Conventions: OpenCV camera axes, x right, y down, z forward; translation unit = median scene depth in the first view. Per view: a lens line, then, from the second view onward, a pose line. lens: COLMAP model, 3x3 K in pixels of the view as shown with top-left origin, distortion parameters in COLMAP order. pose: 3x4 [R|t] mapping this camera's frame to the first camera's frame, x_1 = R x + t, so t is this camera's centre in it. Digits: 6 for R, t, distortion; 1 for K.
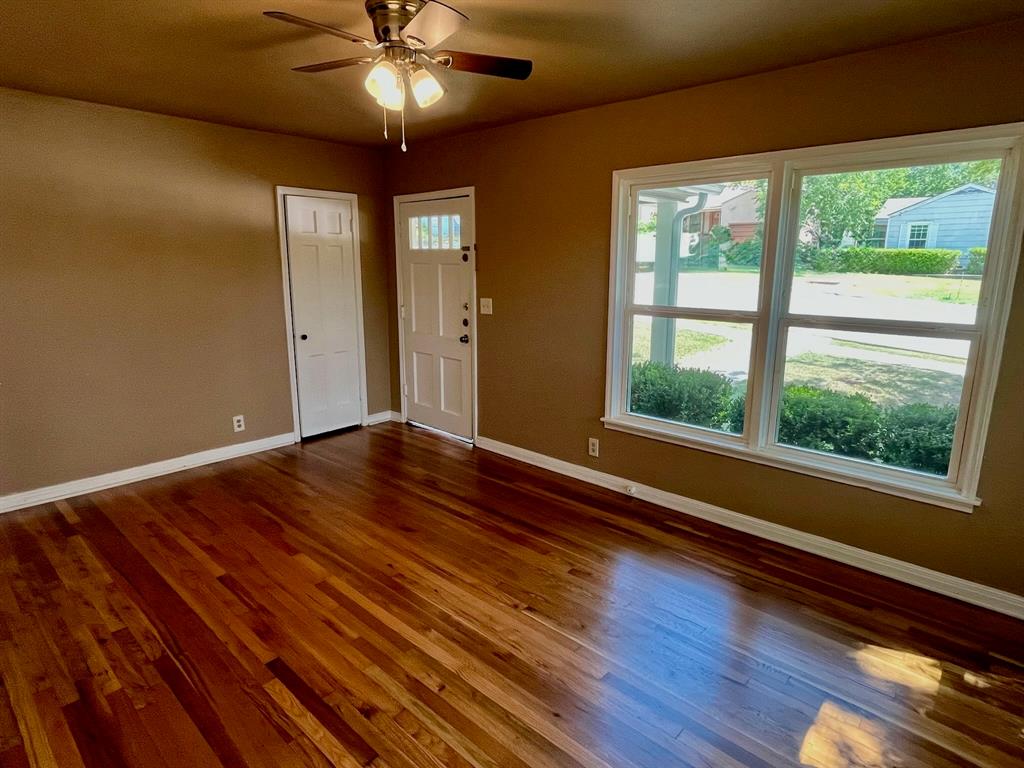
lens RADIAL K [[572.2, 0, 508.0], [0, 572.2, 380.9], [0, 0, 1]] dist [-0.002385, -0.000590]
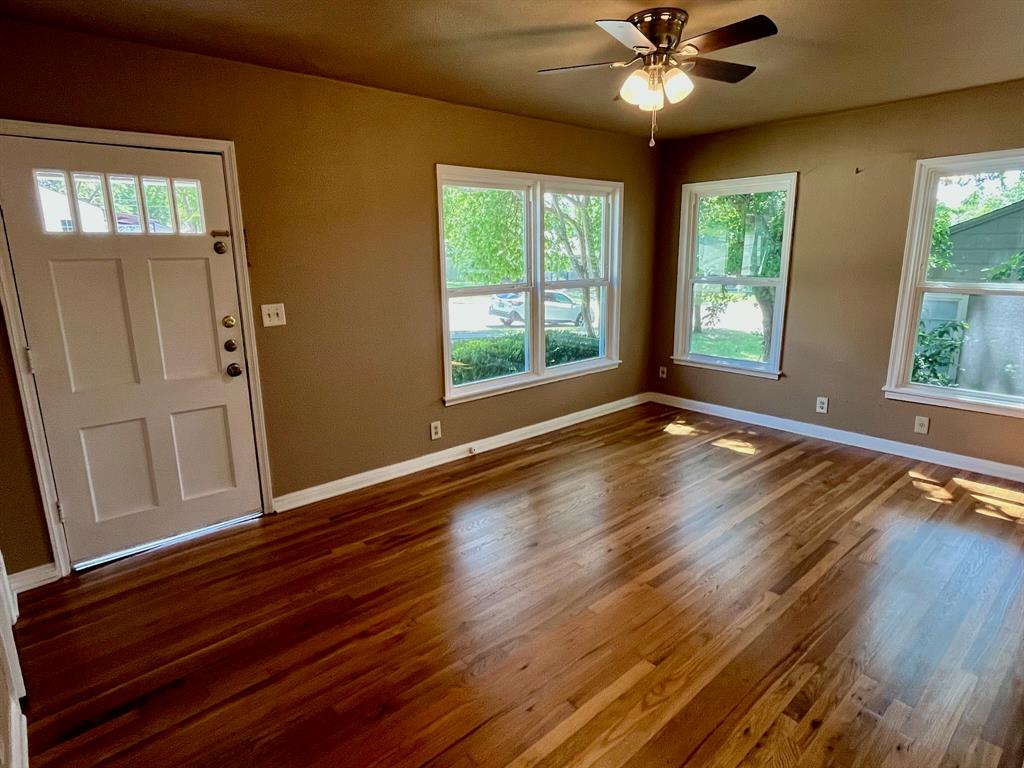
lens RADIAL K [[572.2, 0, 514.8], [0, 572.2, 382.0], [0, 0, 1]] dist [-0.002385, -0.000590]
pose [[0.098754, -0.227369, 0.968788, -1.053113], [0.222485, 0.953948, 0.201207, -0.185093], [-0.969922, 0.195671, 0.144792, 0.894810]]
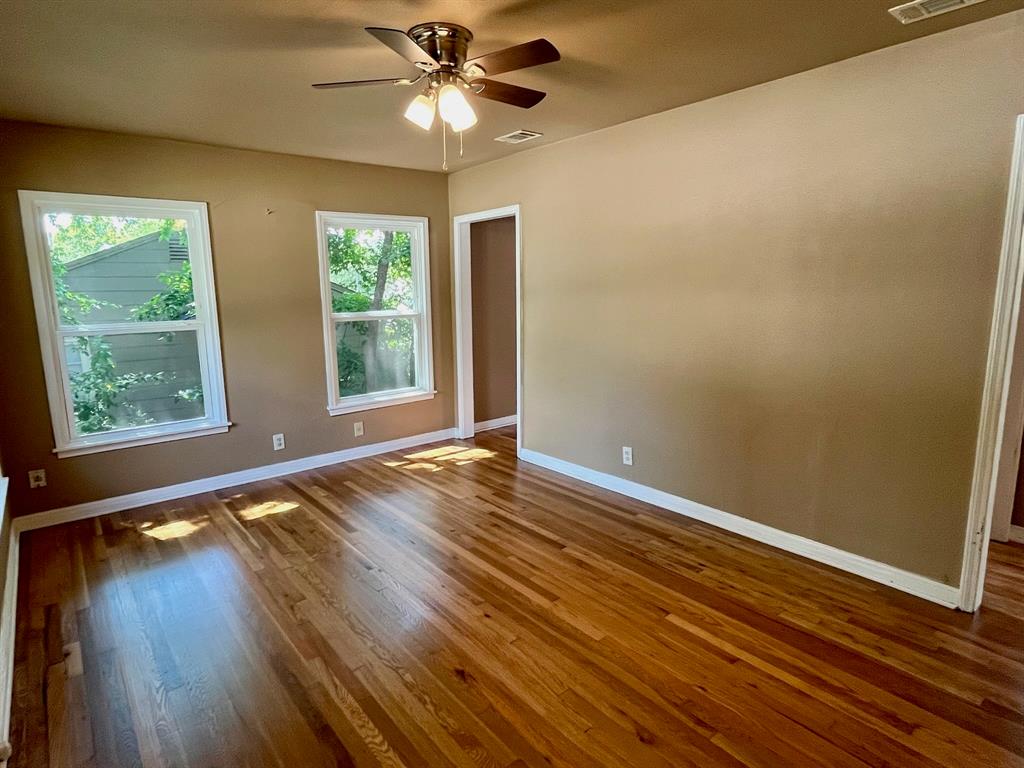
lens RADIAL K [[572.2, 0, 510.1], [0, 572.2, 381.5], [0, 0, 1]] dist [-0.002385, -0.000590]
pose [[-0.991314, -0.014884, 0.130675, -0.329255], [0.035410, 0.926682, 0.374175, -0.326175], [-0.126663, 0.375552, -0.918105, 1.567563]]
